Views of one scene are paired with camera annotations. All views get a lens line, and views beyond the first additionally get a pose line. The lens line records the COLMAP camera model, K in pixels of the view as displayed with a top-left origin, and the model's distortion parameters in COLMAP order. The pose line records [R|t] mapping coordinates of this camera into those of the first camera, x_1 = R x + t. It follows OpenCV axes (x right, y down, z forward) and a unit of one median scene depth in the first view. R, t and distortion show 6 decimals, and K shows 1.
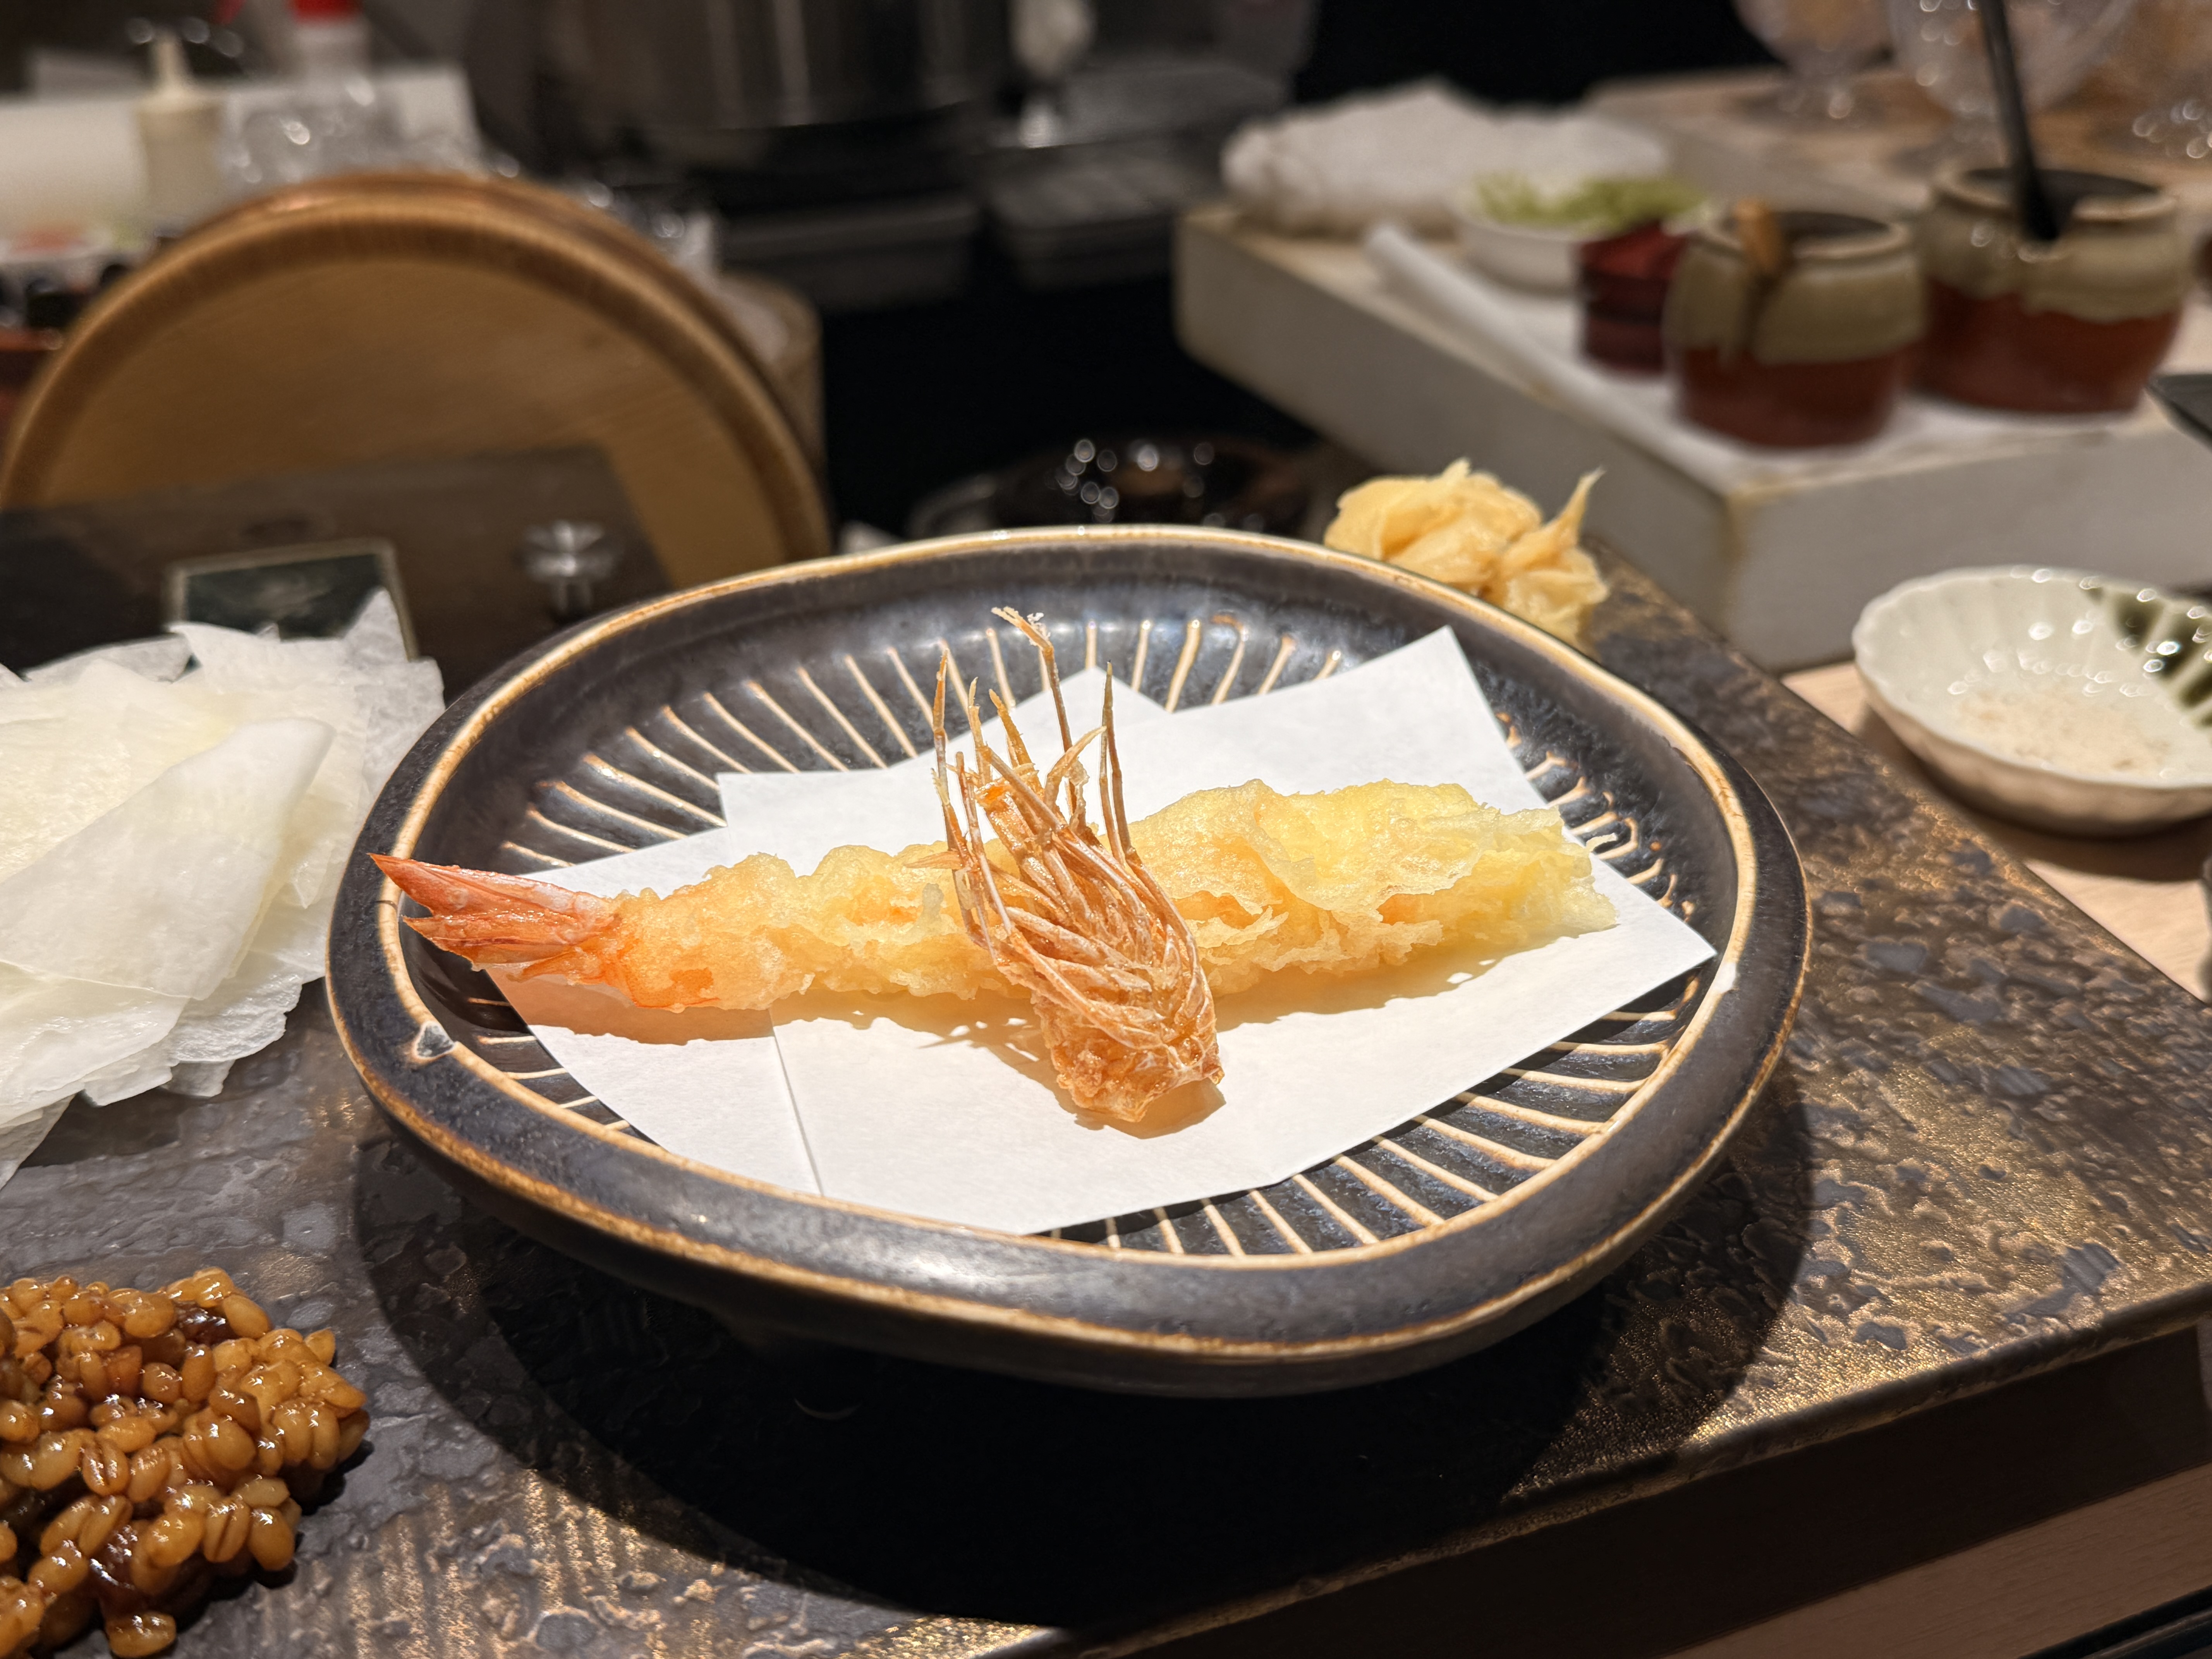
lens RADIAL K [[2279.4, 0, 1094.3], [0, 2279.4, 832.4], [0, 0, 1]] dist [-0.021818, 0.000000]
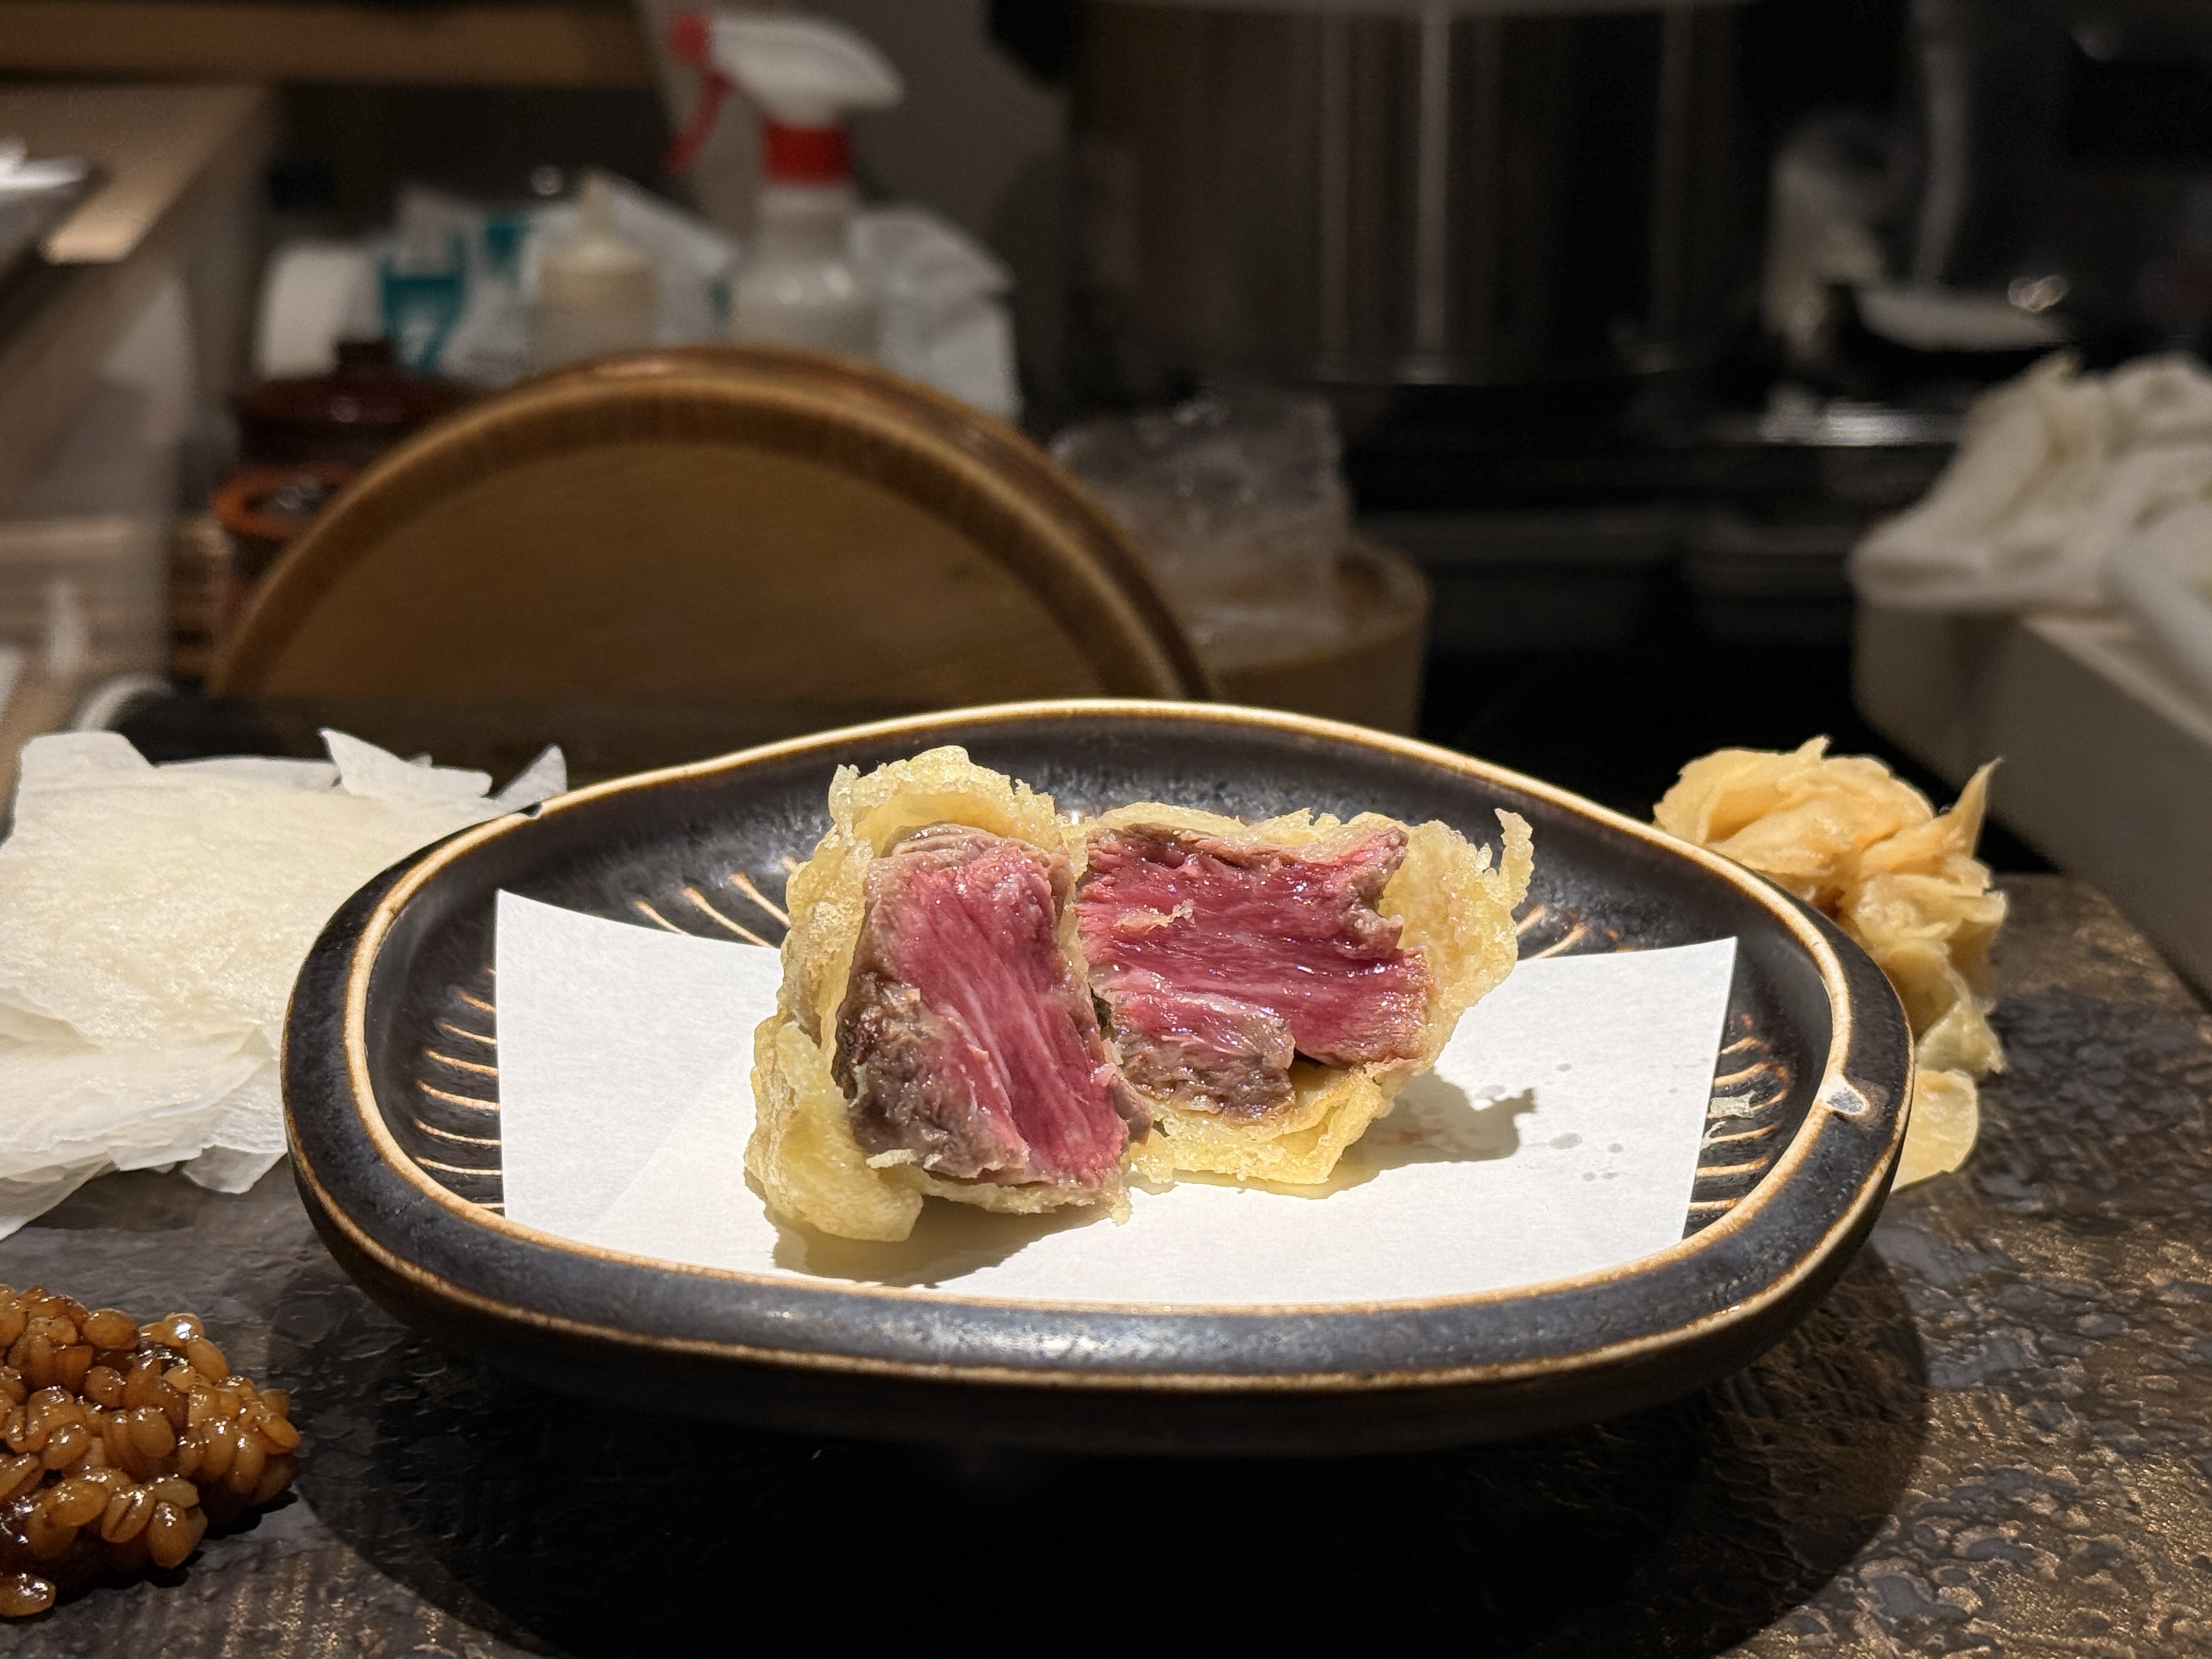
lens RADIAL K [[3536.4, 0, 1104.1], [0, 3536.4, 831.1], [0, 0, 1]] dist [0.187924, 0.000000]
pose [[0.969855, 0.110786, -0.217044, 0.307110], [-0.148389, 0.974998, -0.165405, 0.194952], [0.193293, 0.192626, 0.962046, -0.443535]]
